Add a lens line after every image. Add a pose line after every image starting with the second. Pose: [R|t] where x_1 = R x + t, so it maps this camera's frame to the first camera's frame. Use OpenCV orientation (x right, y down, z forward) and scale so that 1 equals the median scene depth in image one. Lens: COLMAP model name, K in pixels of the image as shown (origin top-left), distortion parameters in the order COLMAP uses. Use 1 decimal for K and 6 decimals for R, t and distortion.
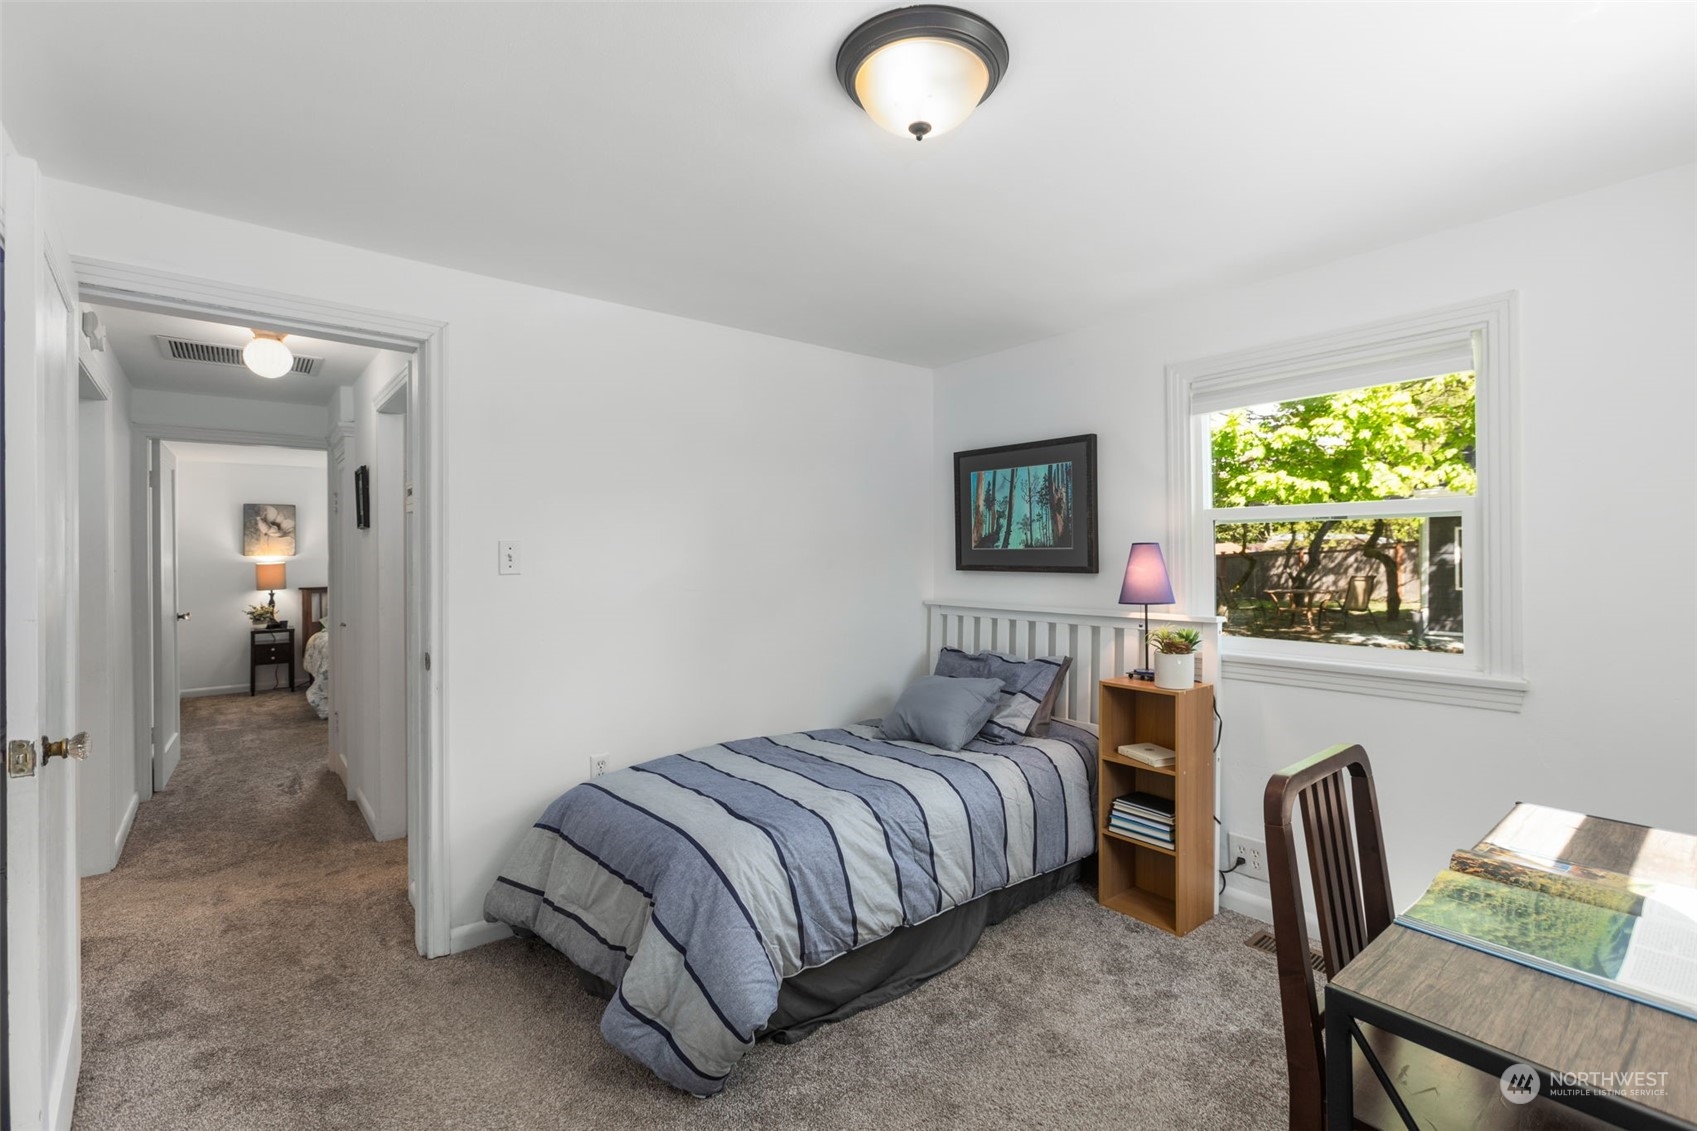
lens RADIAL K [[769.6, 0, 840.9], [0, 769.6, 555.2], [0, 0, 1]] dist [-0.003023, 0.011067]
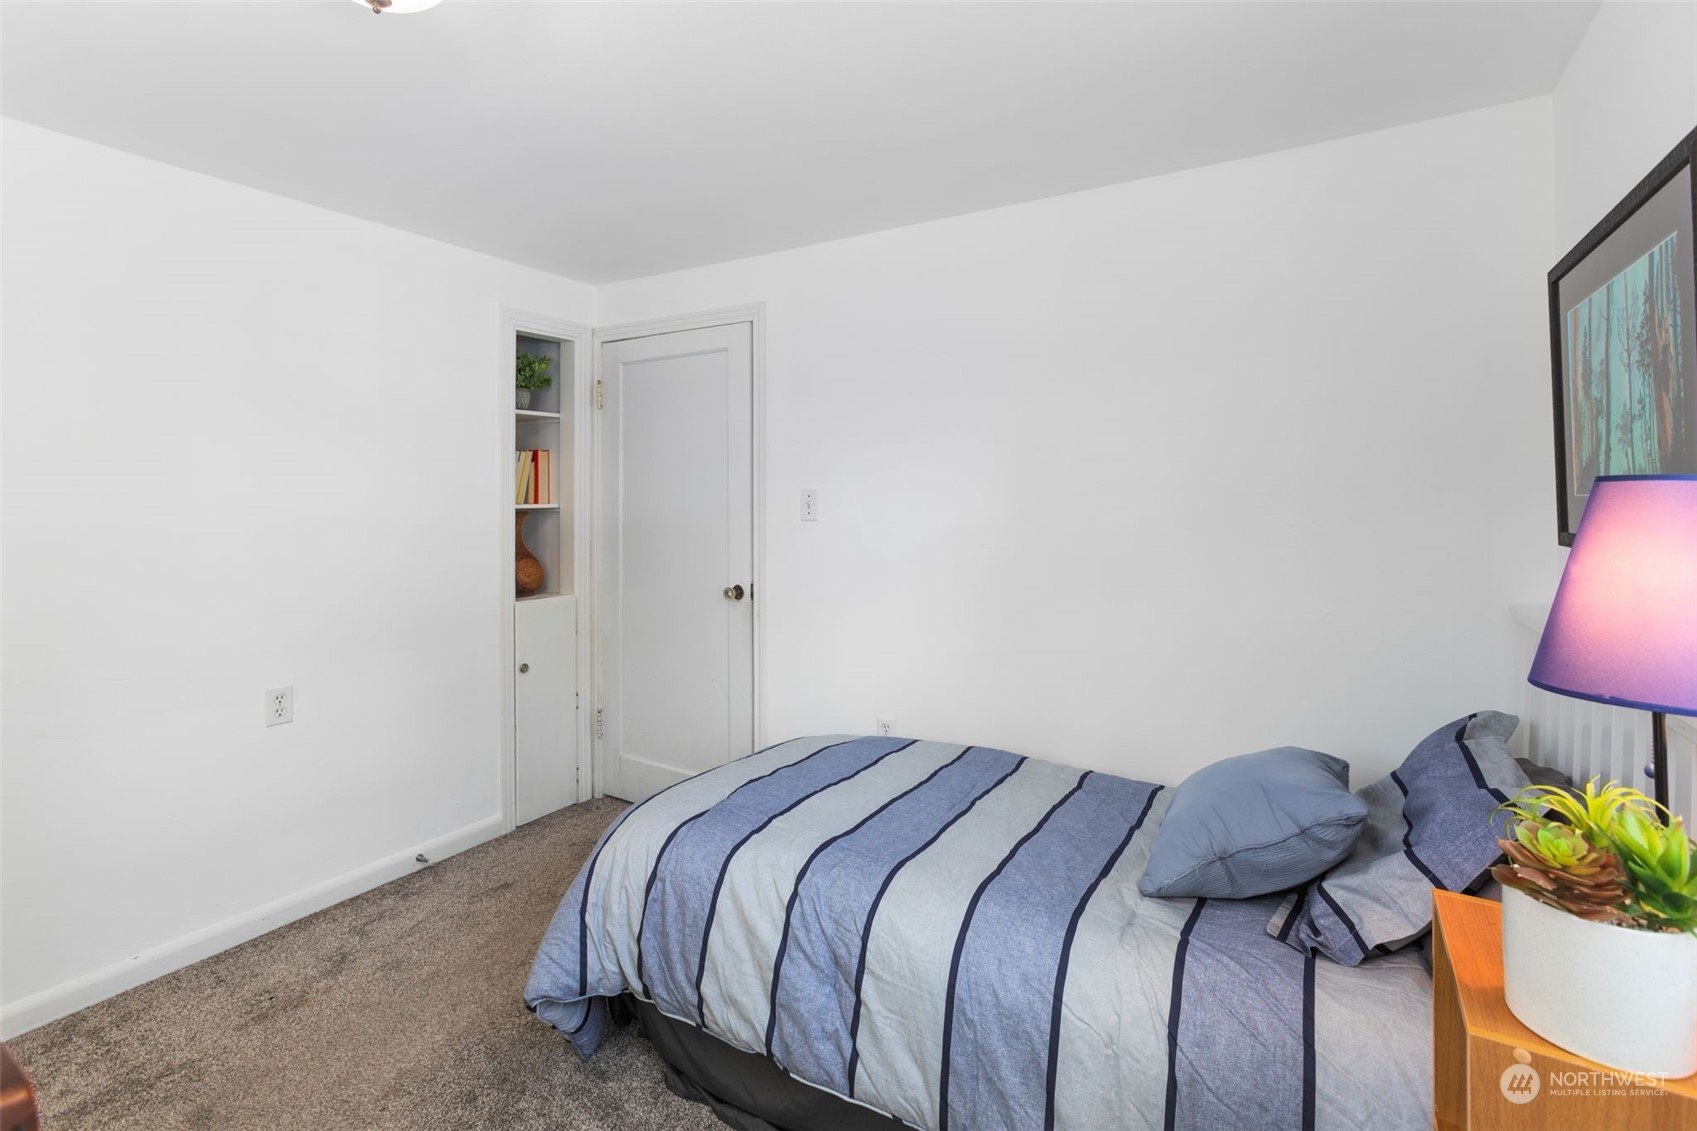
lens RADIAL K [[773.6, 0, 848.8], [0, 773.6, 509.7], [0, 0, 1]] dist [-0.001394, 0.000266]
pose [[0.339927, 0.015617, -0.940322, 0.472285], [-0.006367, 0.999877, 0.014305, -0.004753], [0.940430, 0.001125, 0.339985, 0.539620]]
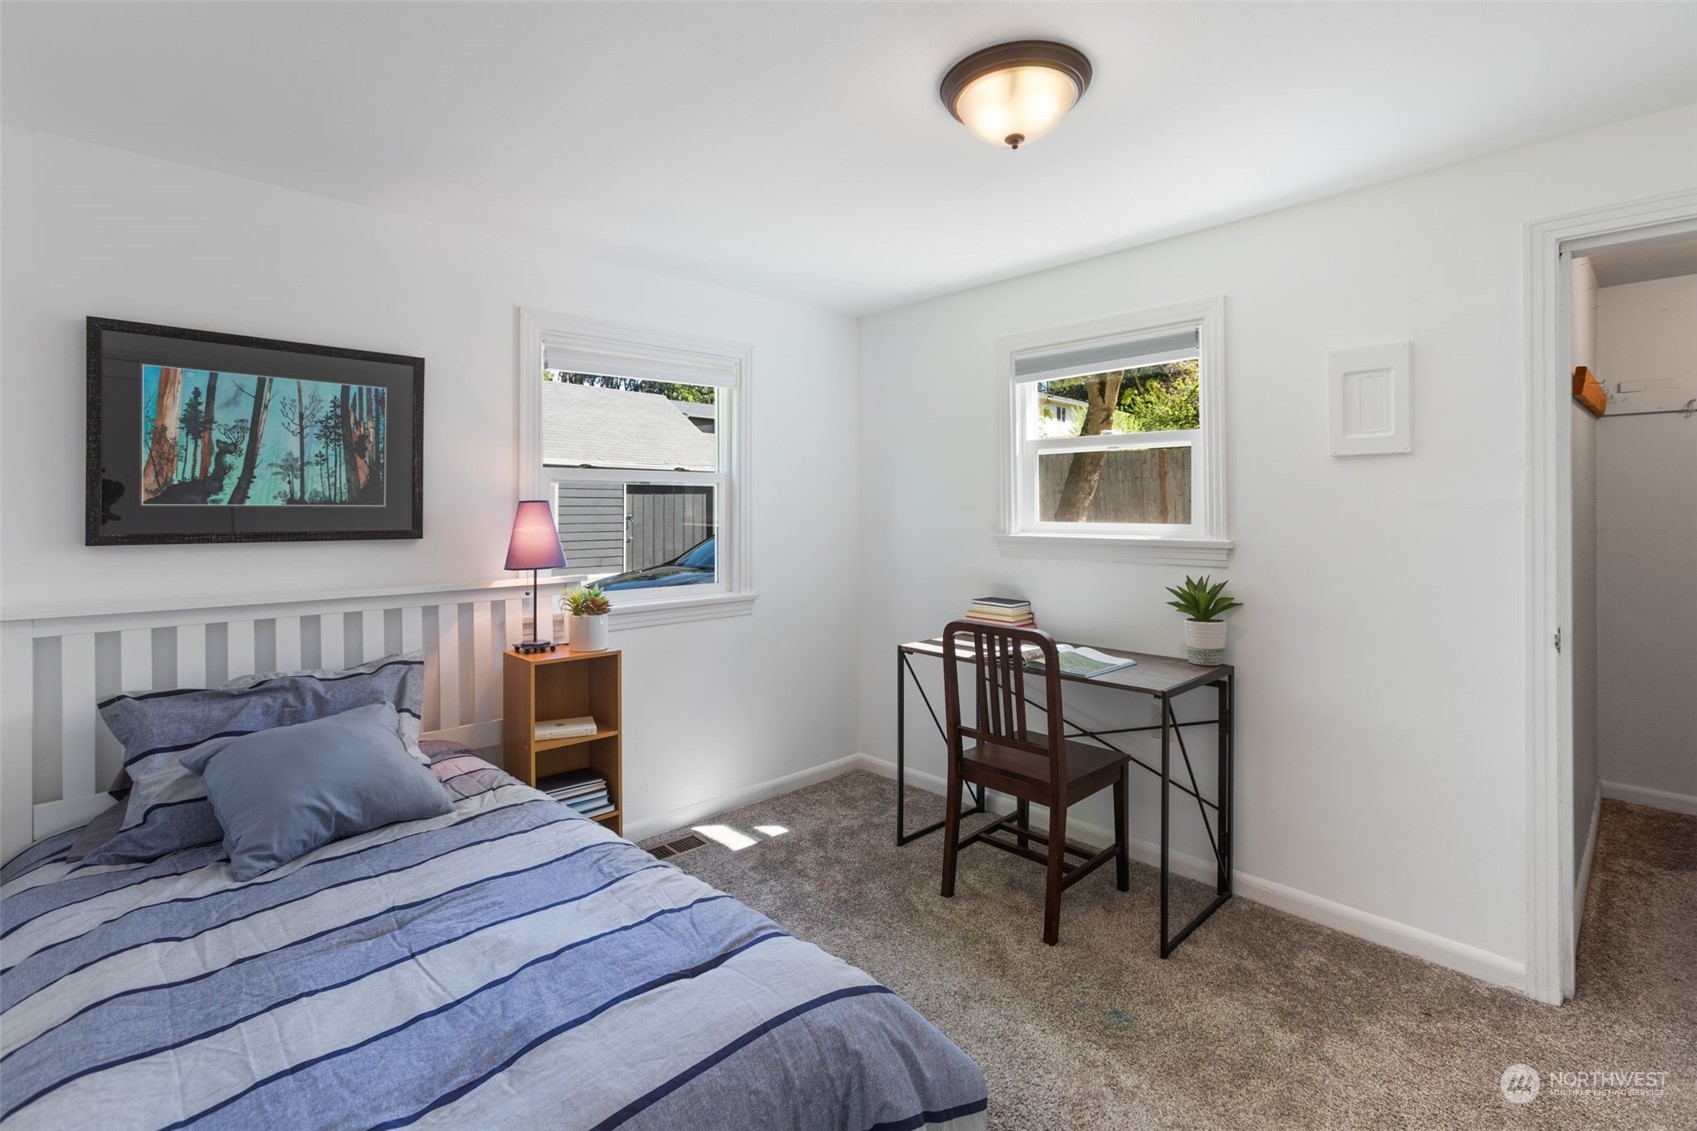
lens RADIAL K [[773.6, 0, 848.8], [0, 773.6, 509.7], [0, 0, 1]] dist [-0.001394, 0.000266]
pose [[-0.089414, 0.006717, 0.995972, -0.459049], [0.008824, 0.999943, -0.005951, 0.003142], [-0.995955, 0.008257, -0.089468, 0.604631]]
